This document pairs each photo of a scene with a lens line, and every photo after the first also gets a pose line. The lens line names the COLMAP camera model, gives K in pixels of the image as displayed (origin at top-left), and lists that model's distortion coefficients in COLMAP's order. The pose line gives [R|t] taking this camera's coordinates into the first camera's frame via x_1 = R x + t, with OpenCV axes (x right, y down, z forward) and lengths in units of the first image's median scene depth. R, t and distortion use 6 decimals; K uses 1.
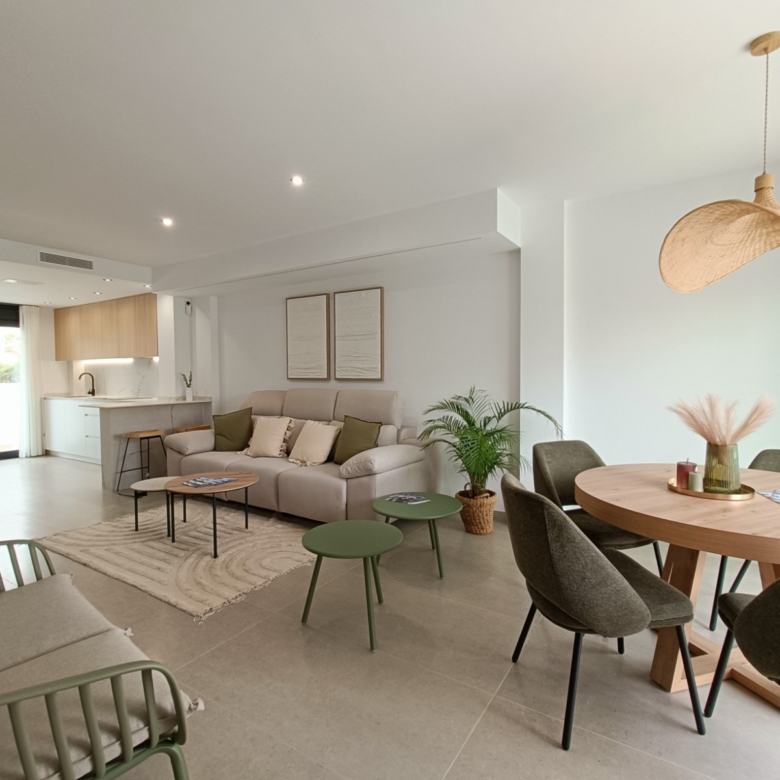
lens RADIAL K [[475.1, 0, 397.1], [0, 475.1, 390.0], [0, 0, 1]] dist [0.019431, -0.004518]
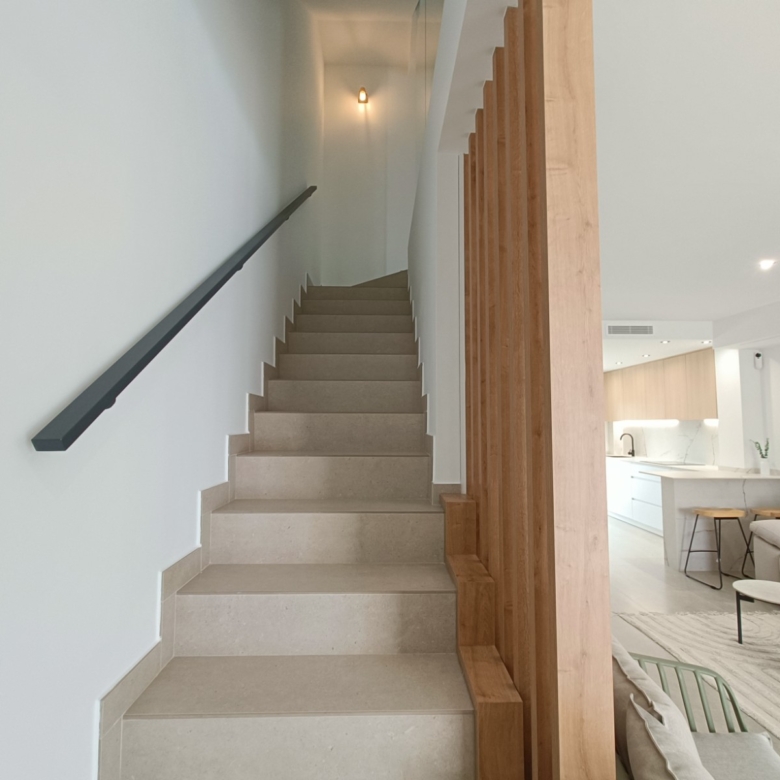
lens RADIAL K [[475.1, 0, 390.7], [0, 475.1, 393.0], [0, 0, 1]] dist [0.019431, -0.004518]
pose [[0.568052, -0.046969, -0.821652, -0.137024], [-0.035403, 0.996051, -0.081414, -0.030392], [0.822231, 0.075336, 0.564146, 0.010313]]
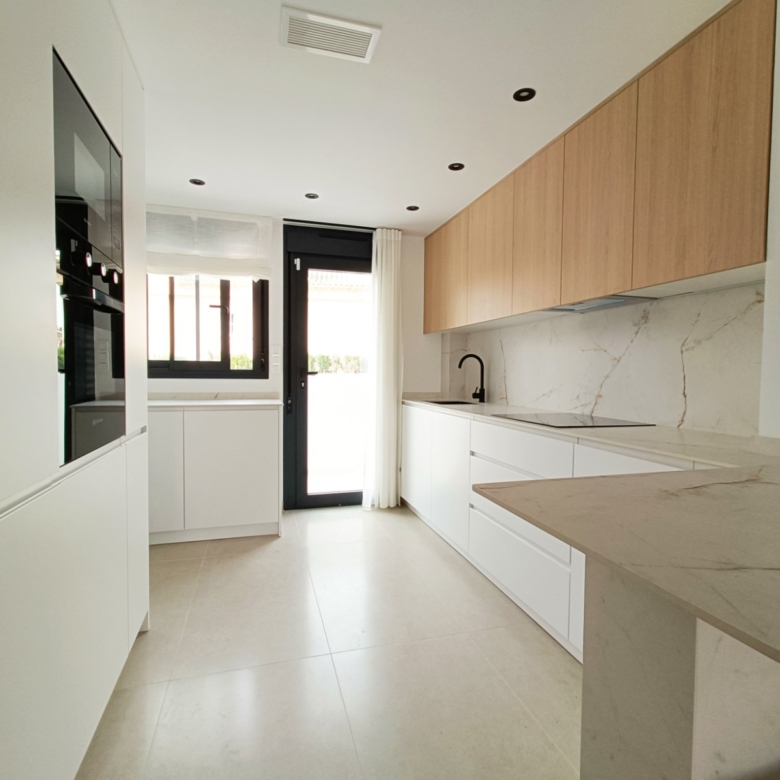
lens RADIAL K [[475.1, 0, 394.1], [0, 475.1, 393.9], [0, 0, 1]] dist [0.019431, -0.004518]
pose [[0.757508, 0.049315, -0.650960, -0.561918], [-0.045405, 0.998708, 0.022823, -0.004852], [0.651245, 0.012268, 0.758769, 0.833173]]
